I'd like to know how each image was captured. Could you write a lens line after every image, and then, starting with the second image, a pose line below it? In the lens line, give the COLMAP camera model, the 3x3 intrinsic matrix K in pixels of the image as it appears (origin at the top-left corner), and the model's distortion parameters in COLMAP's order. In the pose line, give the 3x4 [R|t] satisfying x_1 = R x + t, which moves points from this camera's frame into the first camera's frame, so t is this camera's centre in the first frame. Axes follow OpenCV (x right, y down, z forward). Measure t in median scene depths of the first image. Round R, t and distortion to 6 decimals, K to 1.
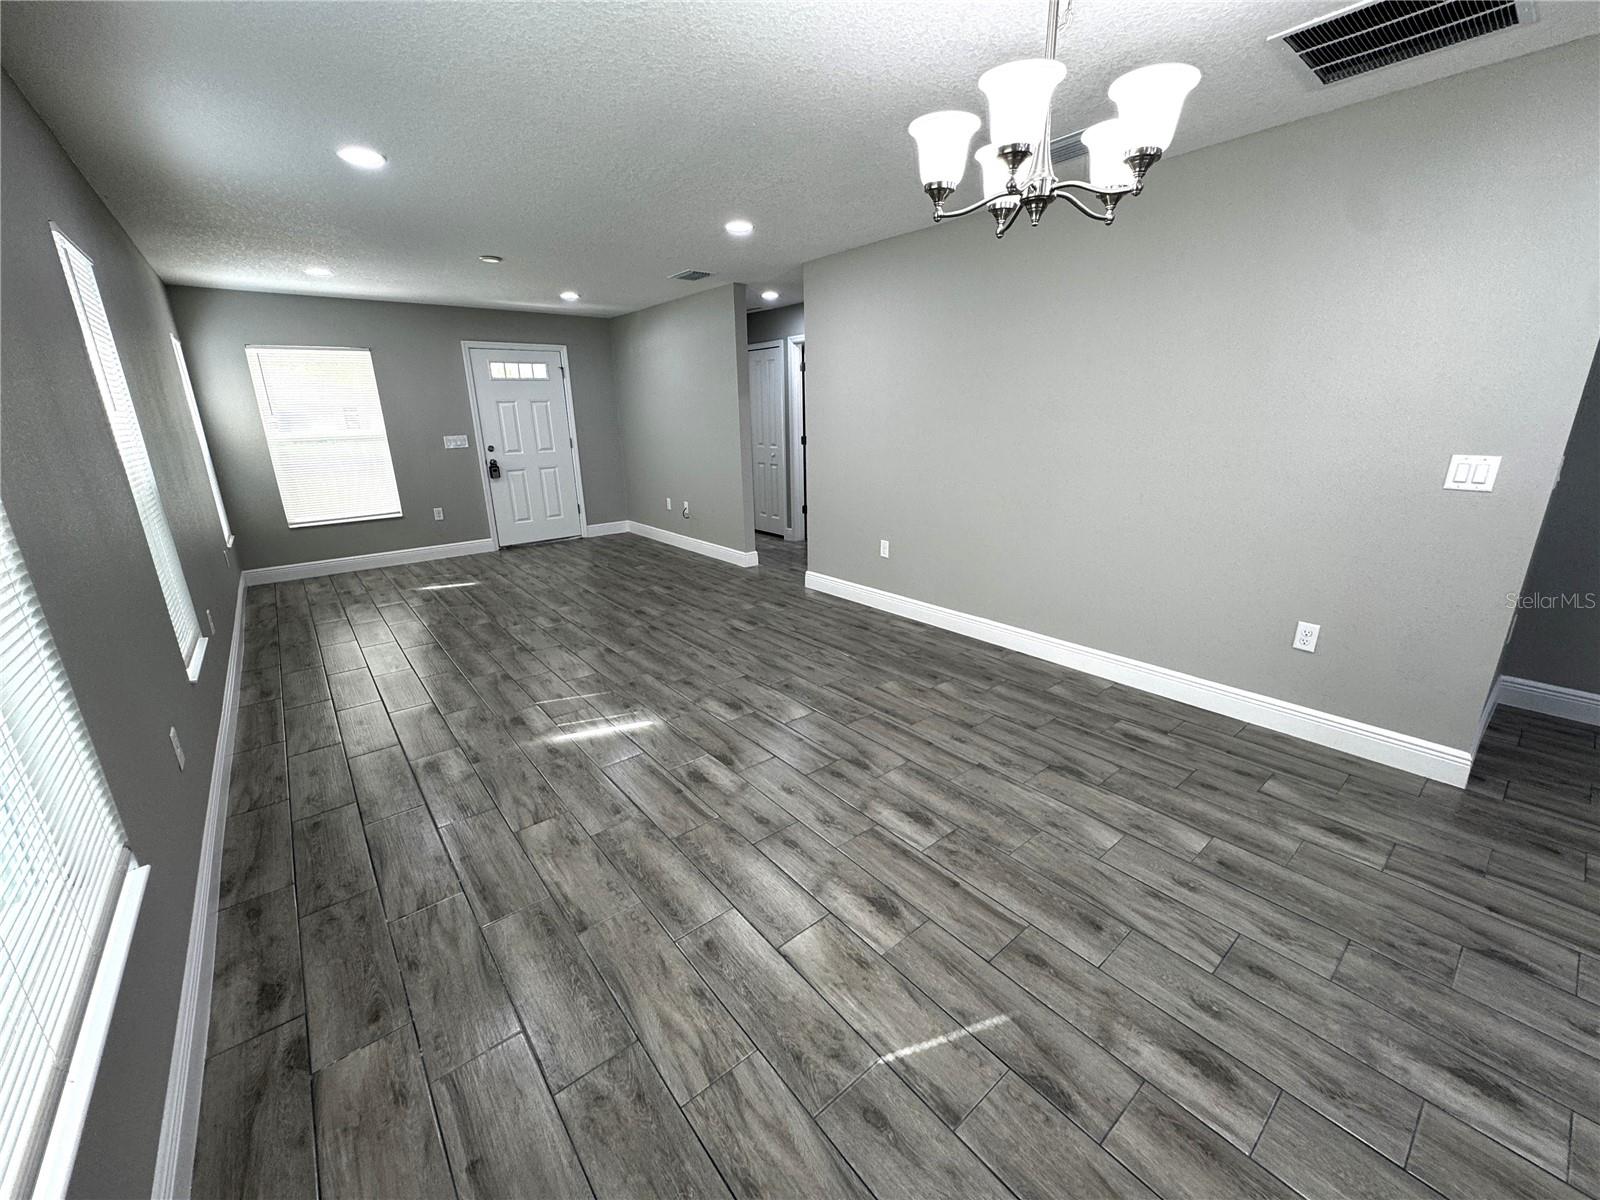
lens RADIAL K [[638.7, 0, 800.0], [0, 638.7, 600.0], [0, 0, 1]] dist [-0.001836, -0.000271]
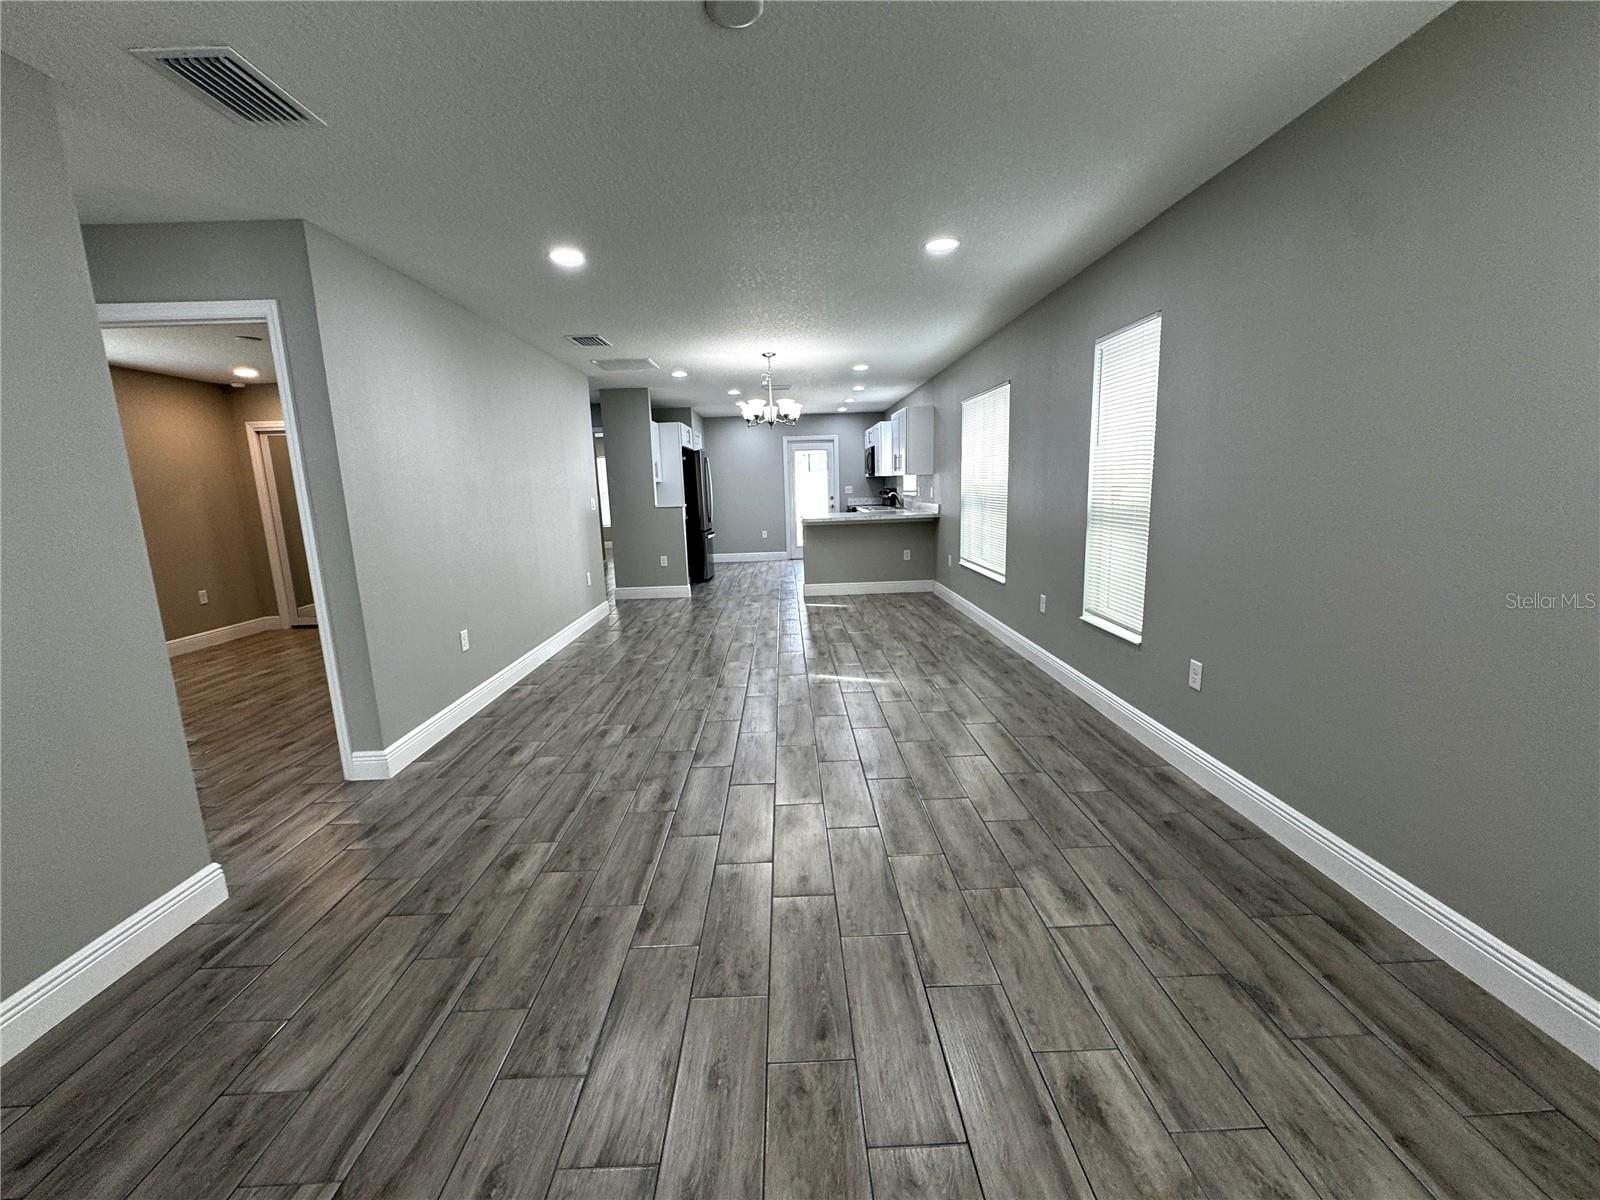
lens RADIAL K [[638.7, 0, 800.0], [0, 638.7, 600.0], [0, 0, 1]] dist [-0.001836, -0.000271]
pose [[-0.791935, -0.068277, 0.606777, -0.751036], [0.217358, 0.897115, 0.384631, -0.369650], [-0.570609, 0.436490, -0.695616, 1.368305]]
